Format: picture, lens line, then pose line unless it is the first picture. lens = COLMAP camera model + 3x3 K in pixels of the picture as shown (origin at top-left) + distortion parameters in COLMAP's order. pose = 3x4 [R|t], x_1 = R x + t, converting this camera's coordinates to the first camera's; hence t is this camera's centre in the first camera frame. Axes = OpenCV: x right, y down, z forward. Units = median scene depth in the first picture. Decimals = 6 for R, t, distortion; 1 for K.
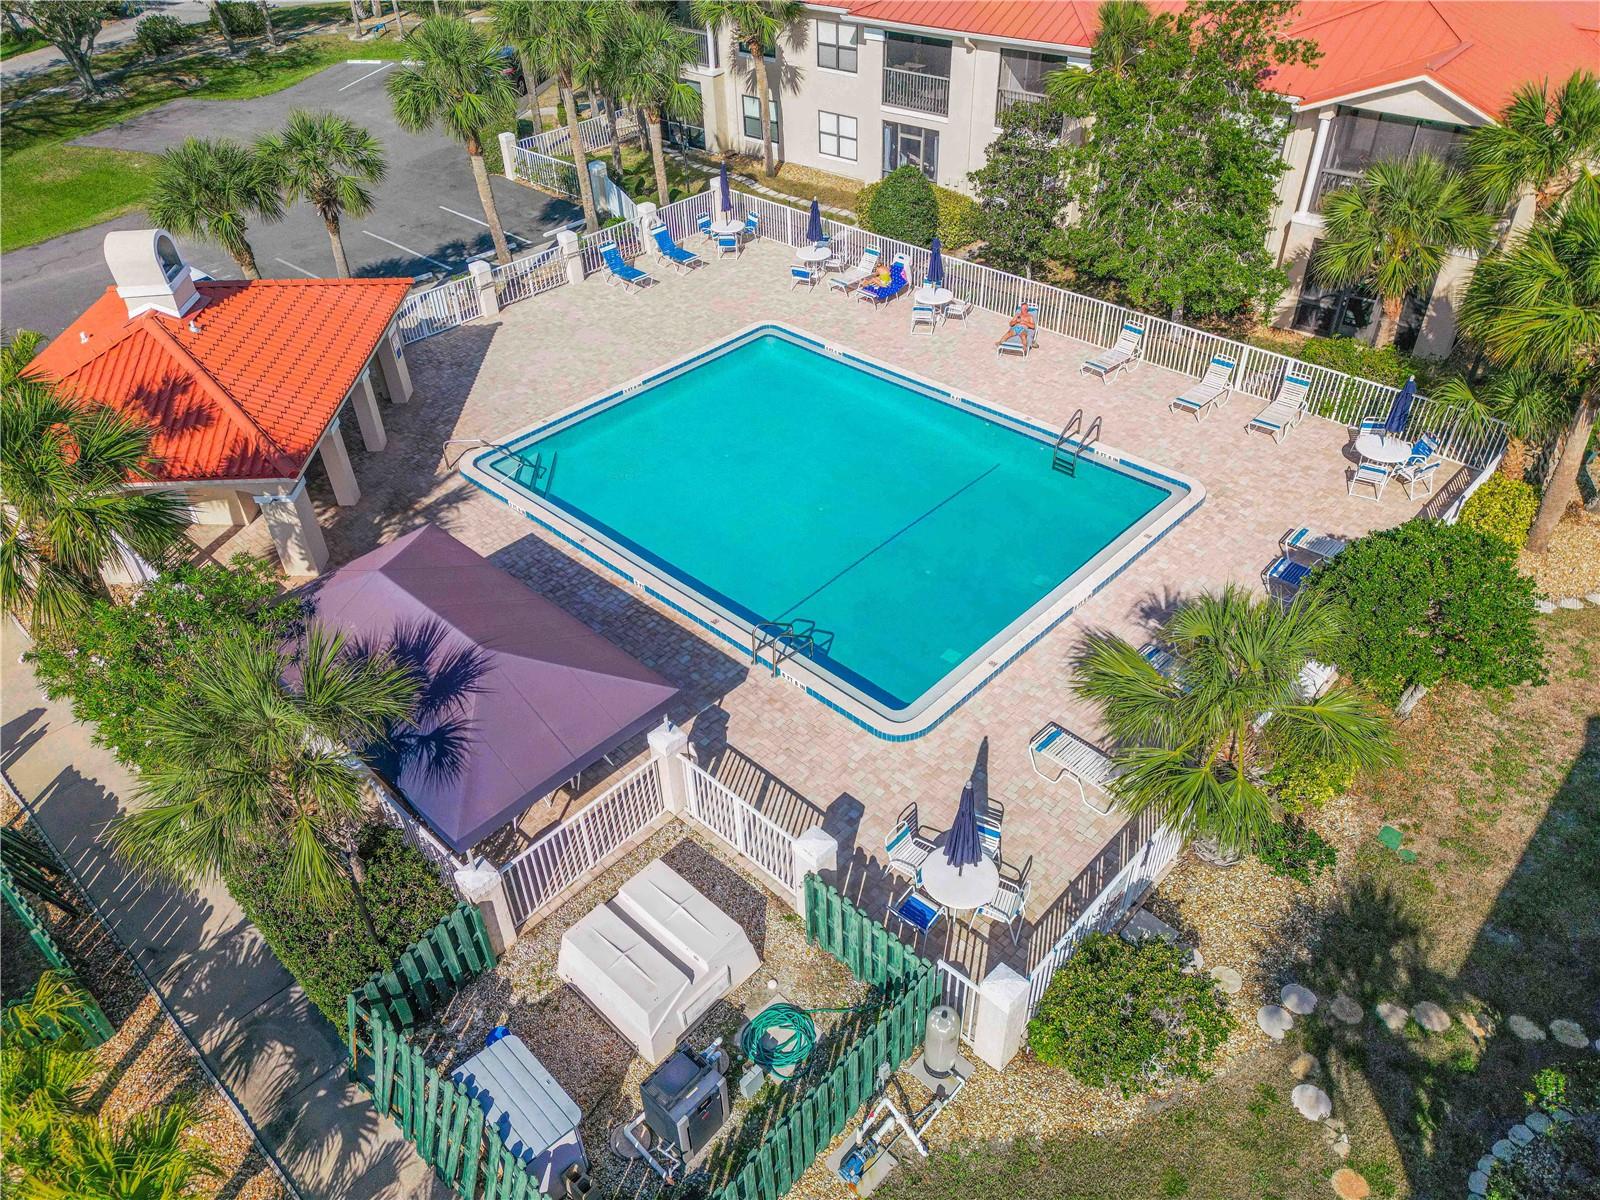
lens RADIAL K [[1124.9, 0, 775.2], [0, 1124.9, 598.9], [0, 0, 1]] dist [0.081111, -0.051563]
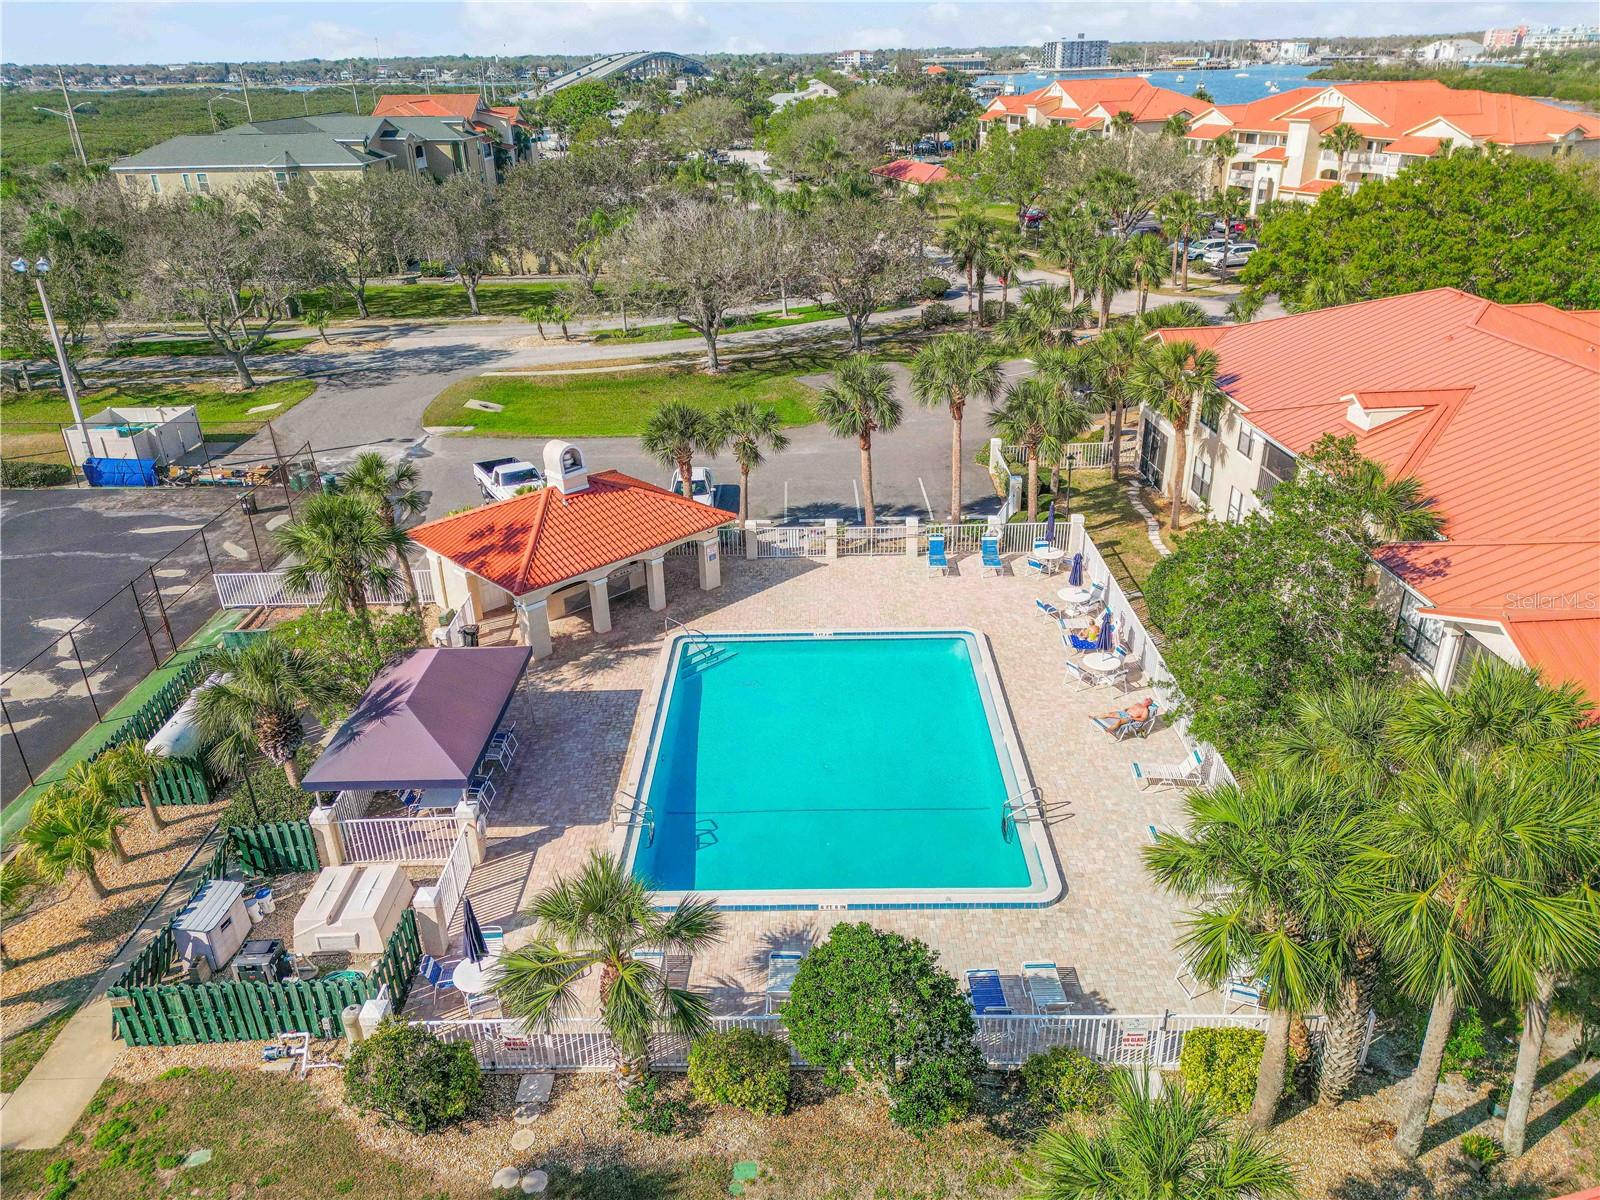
lens RADIAL K [[1124.9, 0, 775.2], [0, 1124.9, 598.9], [0, 0, 1]] dist [0.081111, -0.051563]
pose [[0.684869, 0.323671, -0.652833, 0.668696], [-0.448882, 0.893149, -0.028092, -0.166486], [0.573985, 0.312285, 0.756980, -0.007224]]
